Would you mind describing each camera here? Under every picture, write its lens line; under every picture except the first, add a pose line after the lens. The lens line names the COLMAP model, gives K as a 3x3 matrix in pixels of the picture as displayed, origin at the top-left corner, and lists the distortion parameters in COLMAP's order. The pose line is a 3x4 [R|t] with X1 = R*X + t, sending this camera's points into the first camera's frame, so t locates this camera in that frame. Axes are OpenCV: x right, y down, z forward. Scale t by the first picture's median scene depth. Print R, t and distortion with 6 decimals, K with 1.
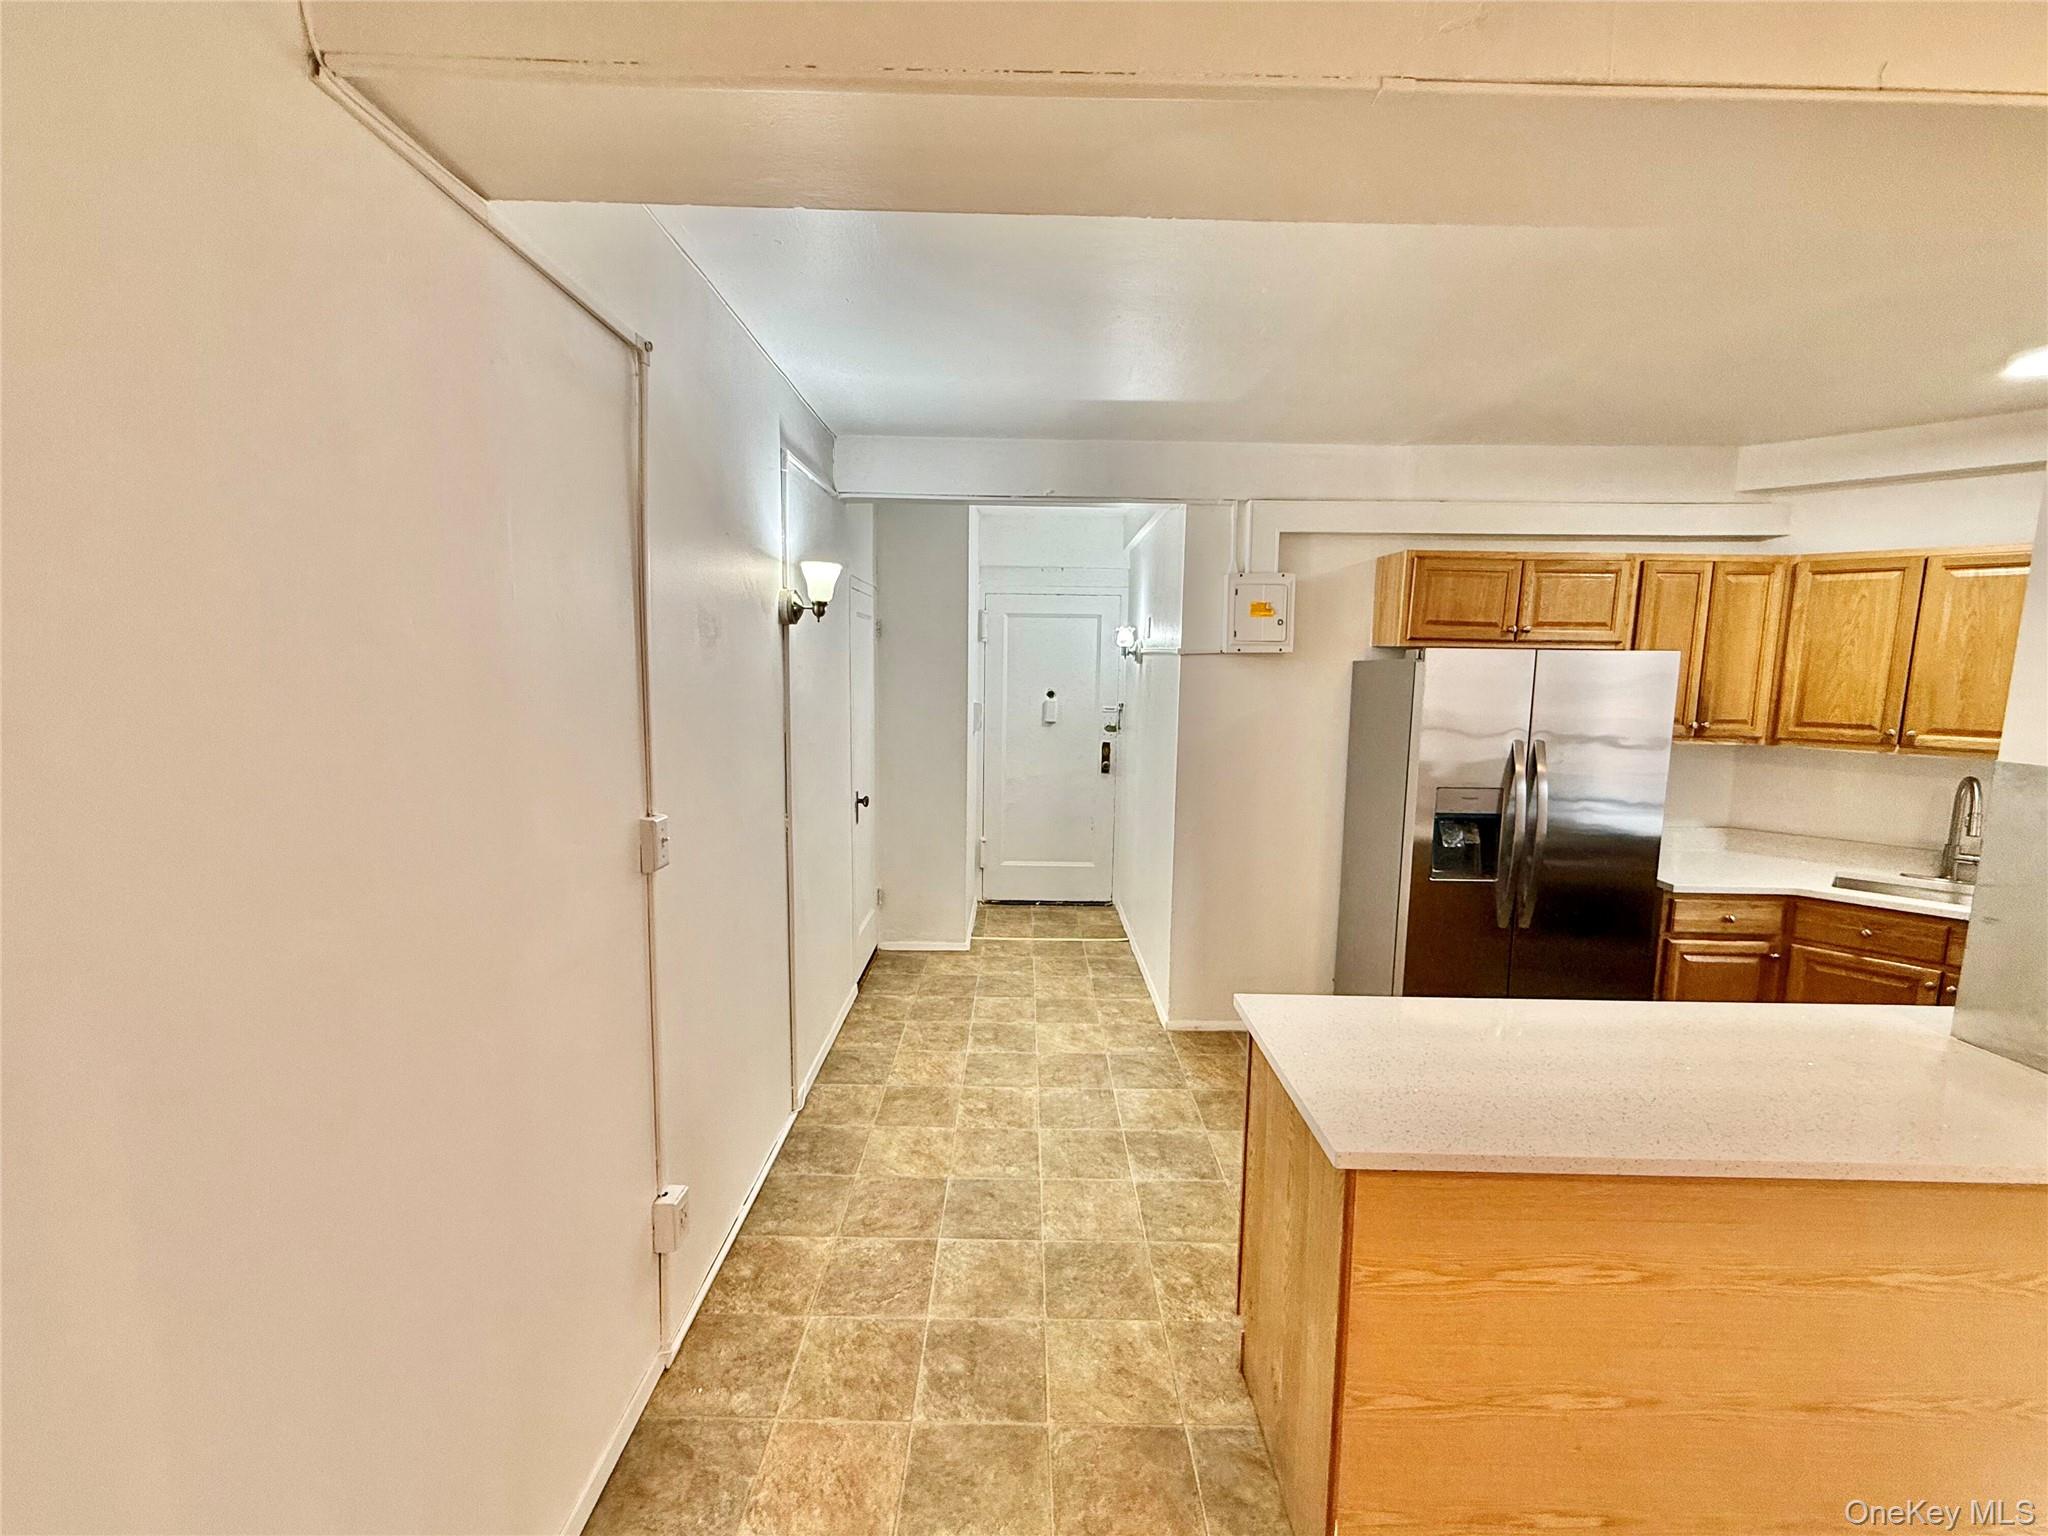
lens RADIAL K [[846.0, 0, 1017.6], [0, 846.0, 767.3], [0, 0, 1]] dist [0.003057, -0.000566]
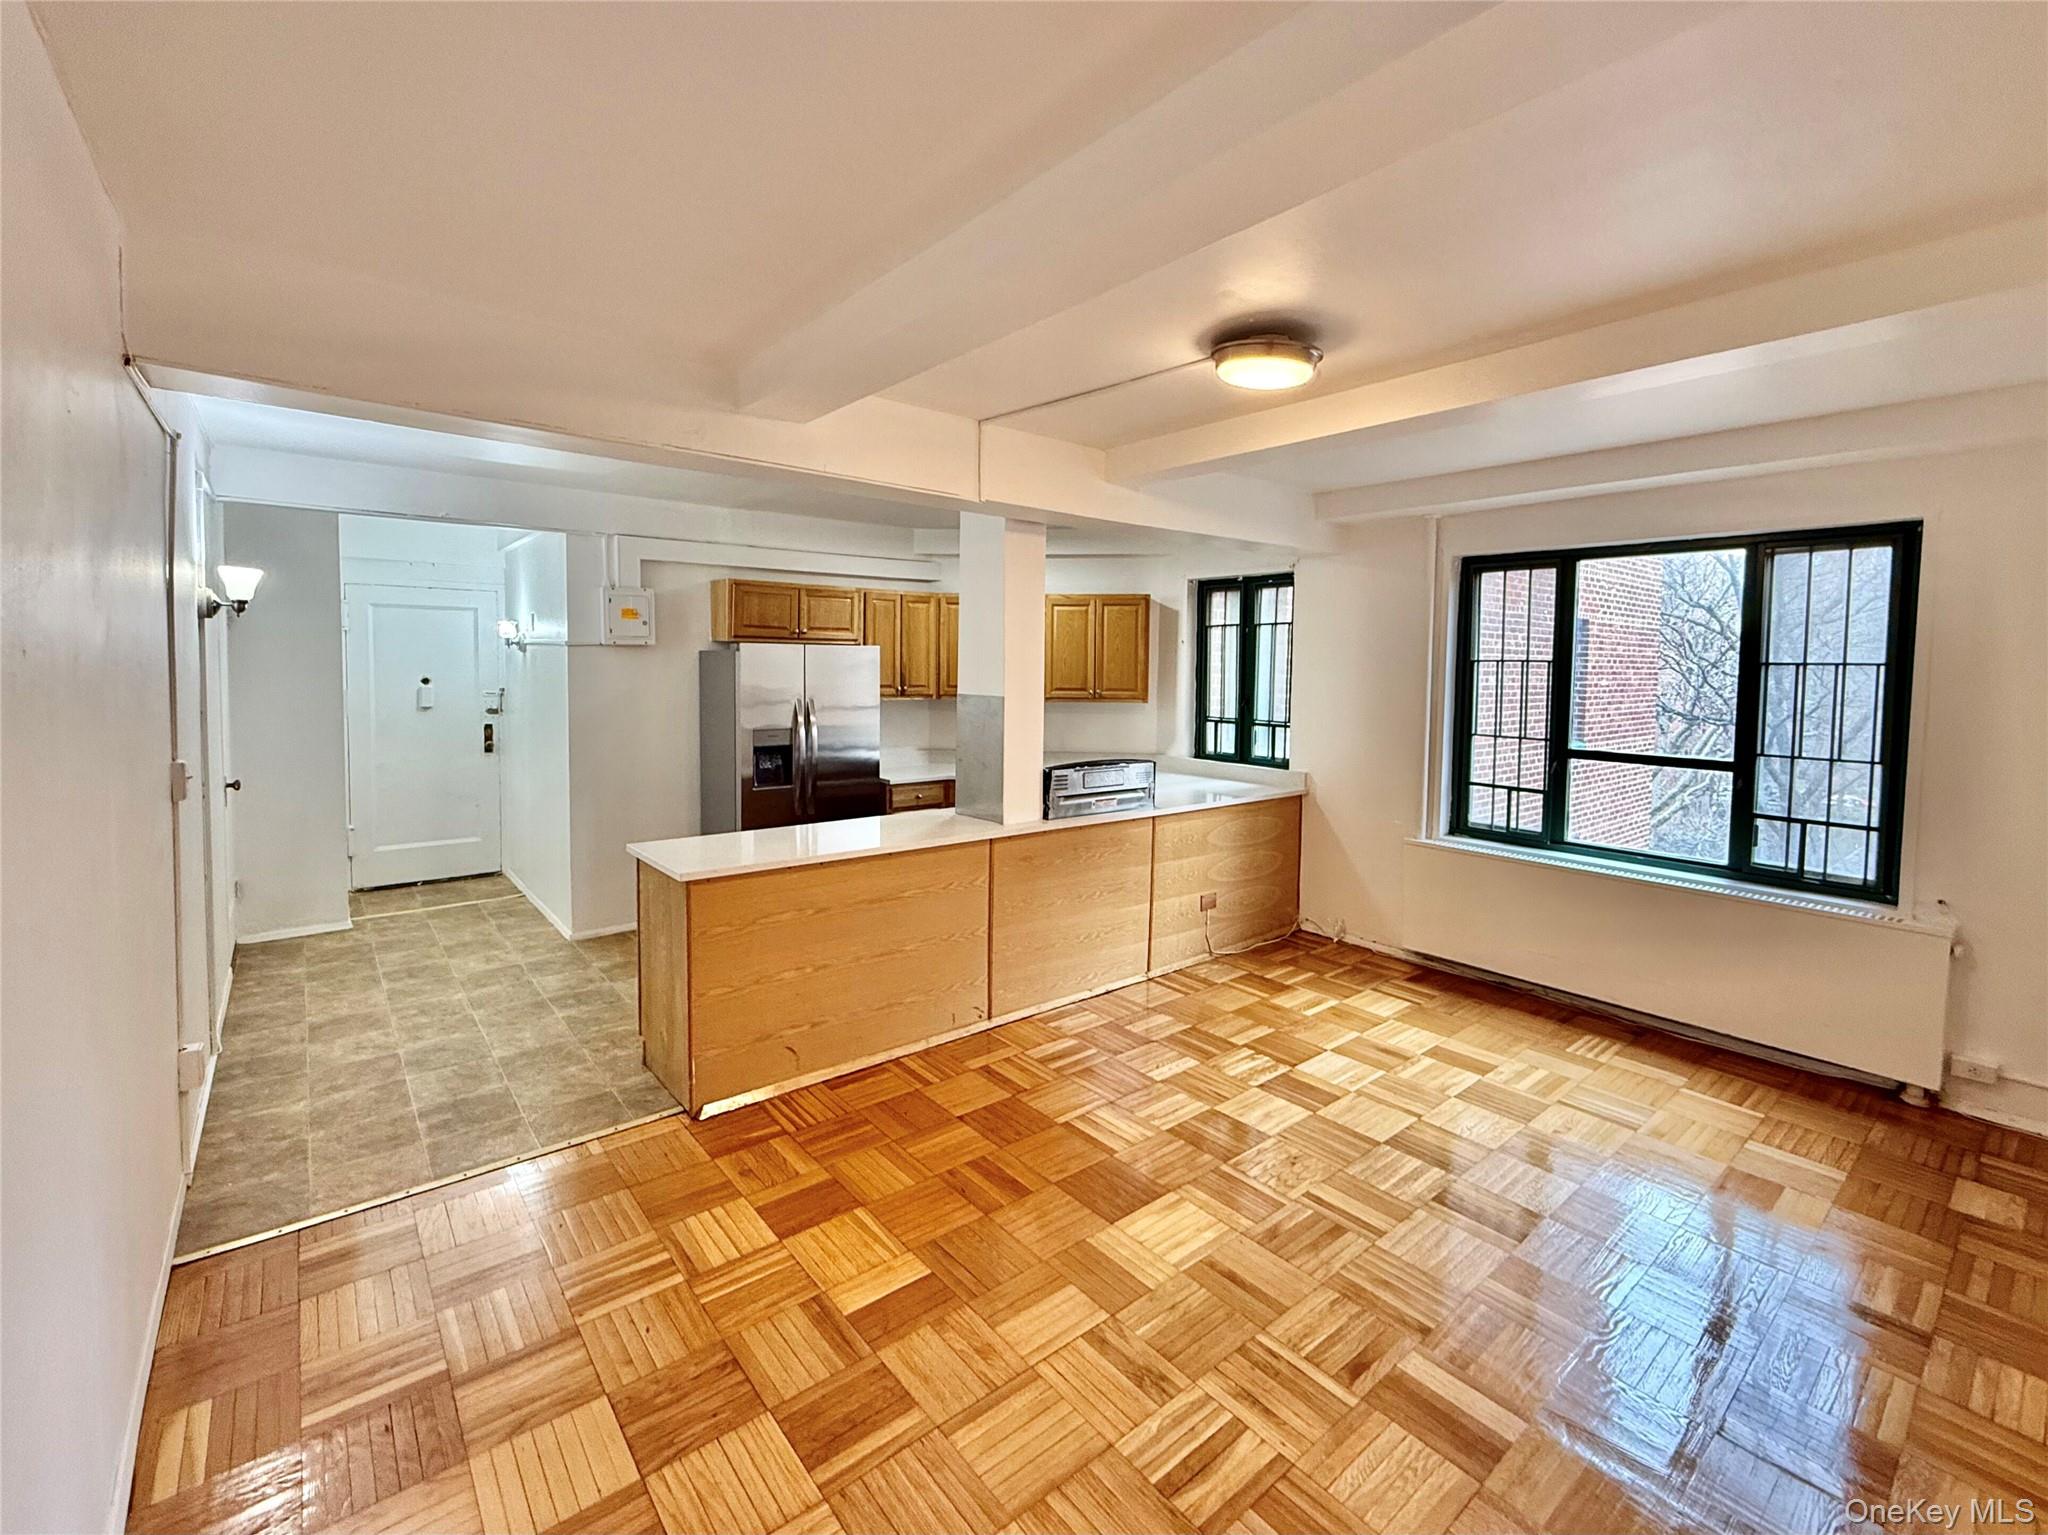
lens RADIAL K [[889.8, 0, 1017.8], [0, 889.8, 702.7], [0, 0, 1]] dist [0.002170, -0.000062]
pose [[0.773412, -0.034278, 0.632976, -0.158141], [0.076734, 0.996257, -0.039809, 0.069623], [-0.629242, 0.079359, 0.773147, -0.549418]]
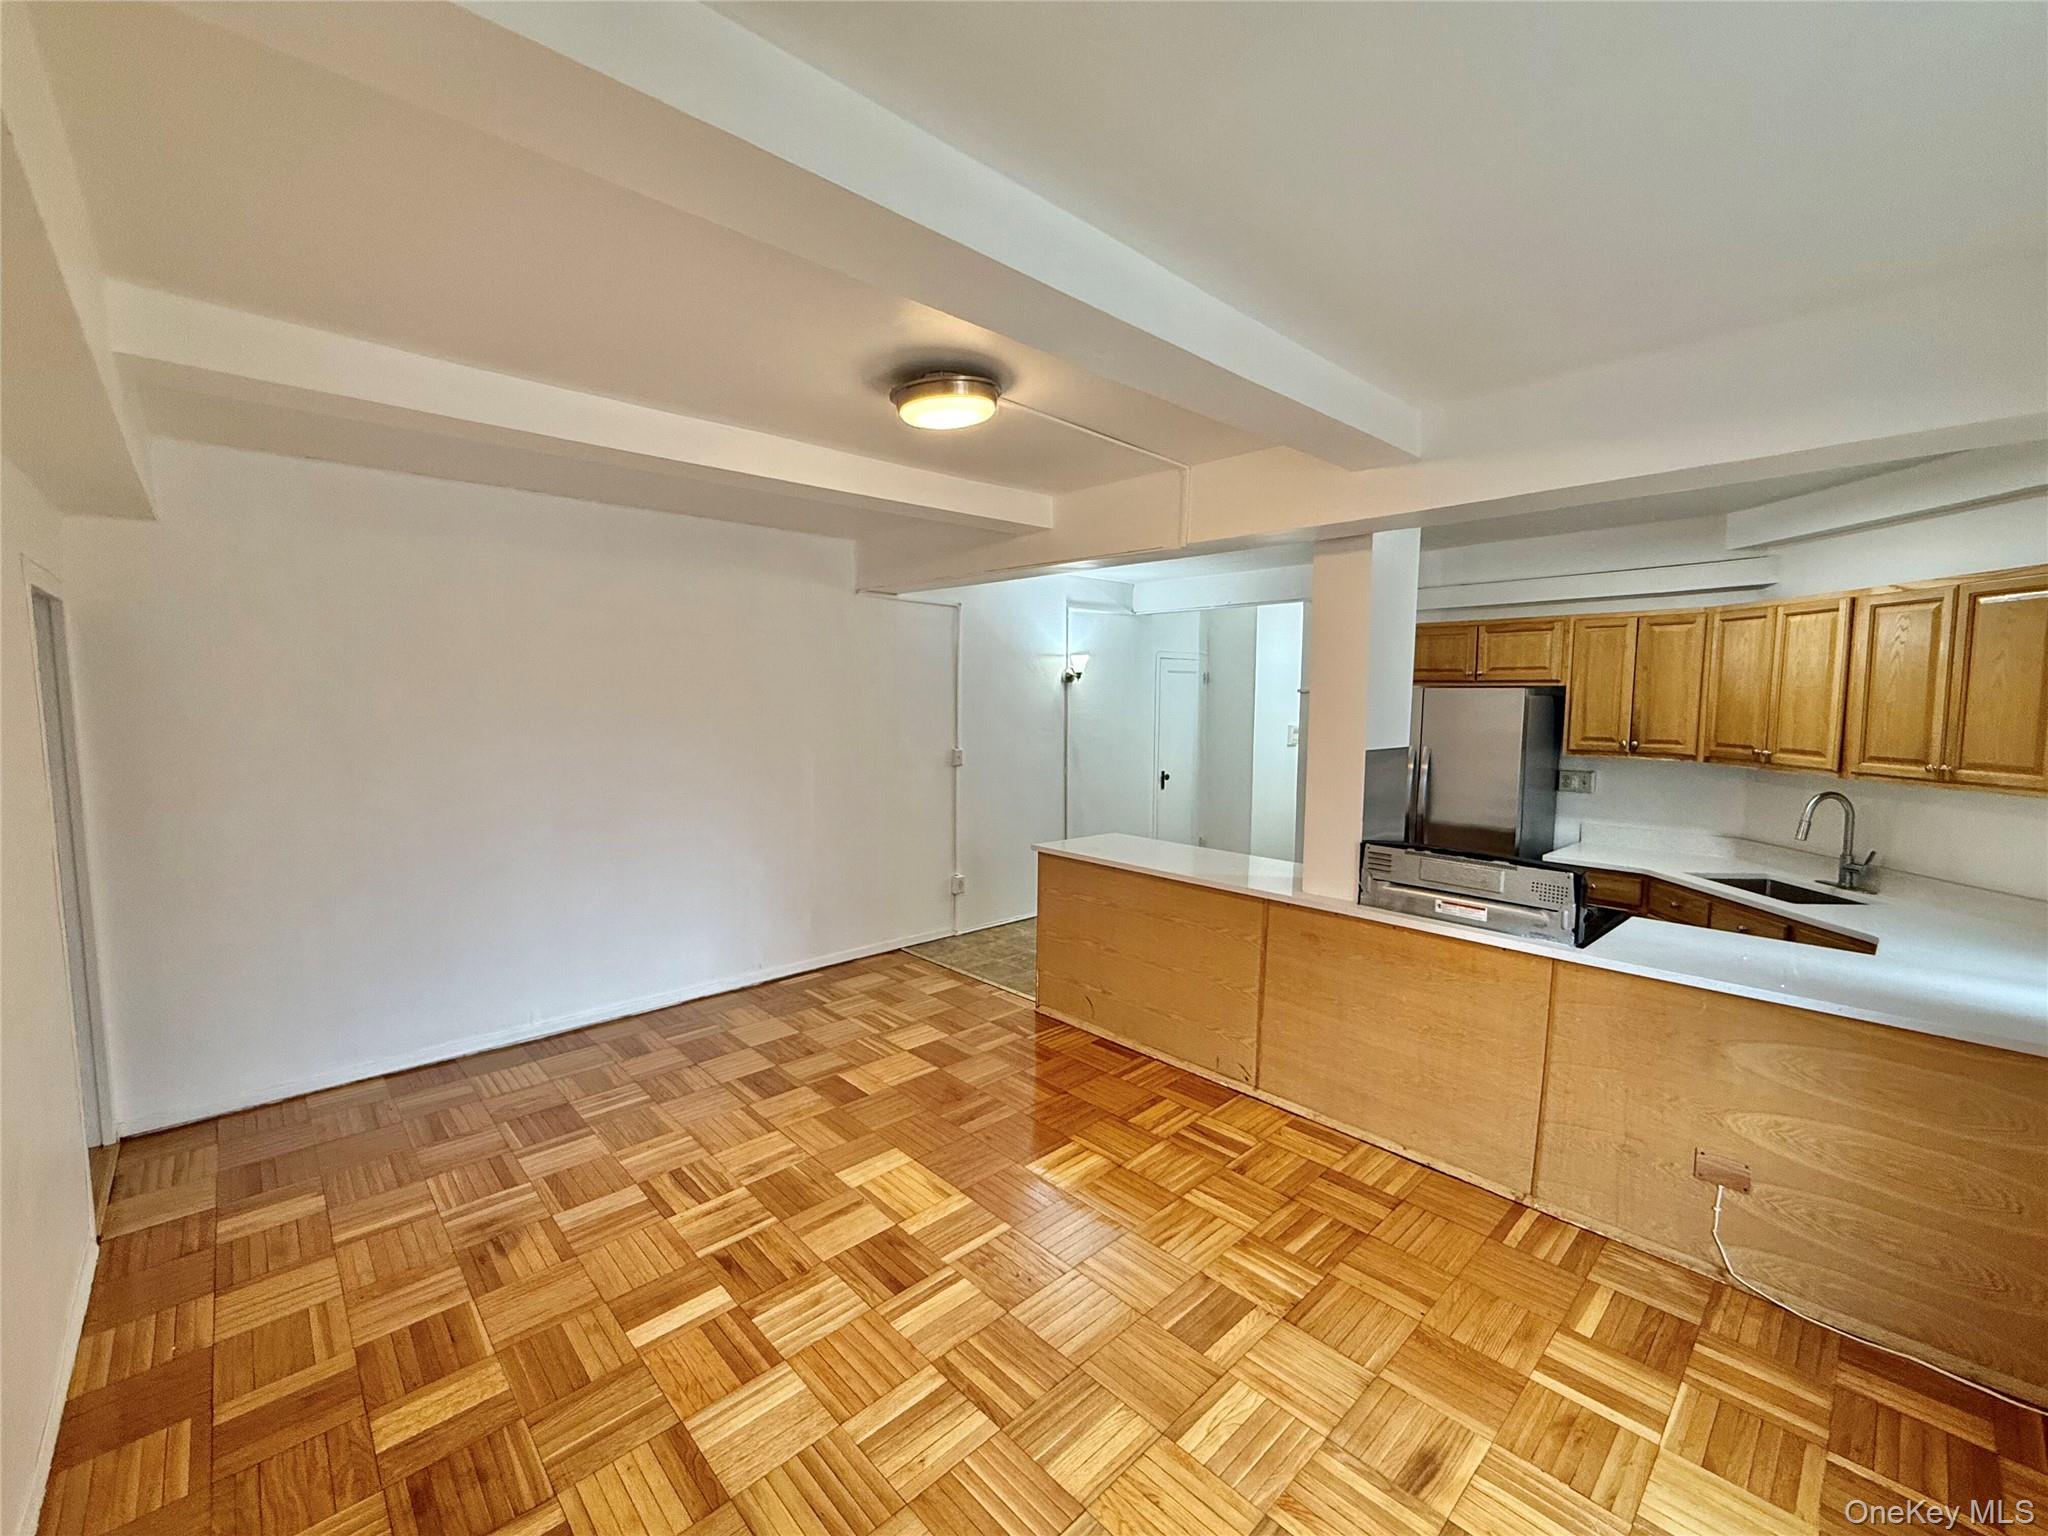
lens RADIAL K [[846.0, 0, 1034.8], [0, 846.0, 762.6], [0, 0, 1]] dist [0.003057, -0.000566]
pose [[0.693800, 0.046424, -0.718670, 1.120715], [-0.080698, 0.996647, -0.013525, 0.069898], [0.715632, 0.067379, 0.695220, -0.539130]]
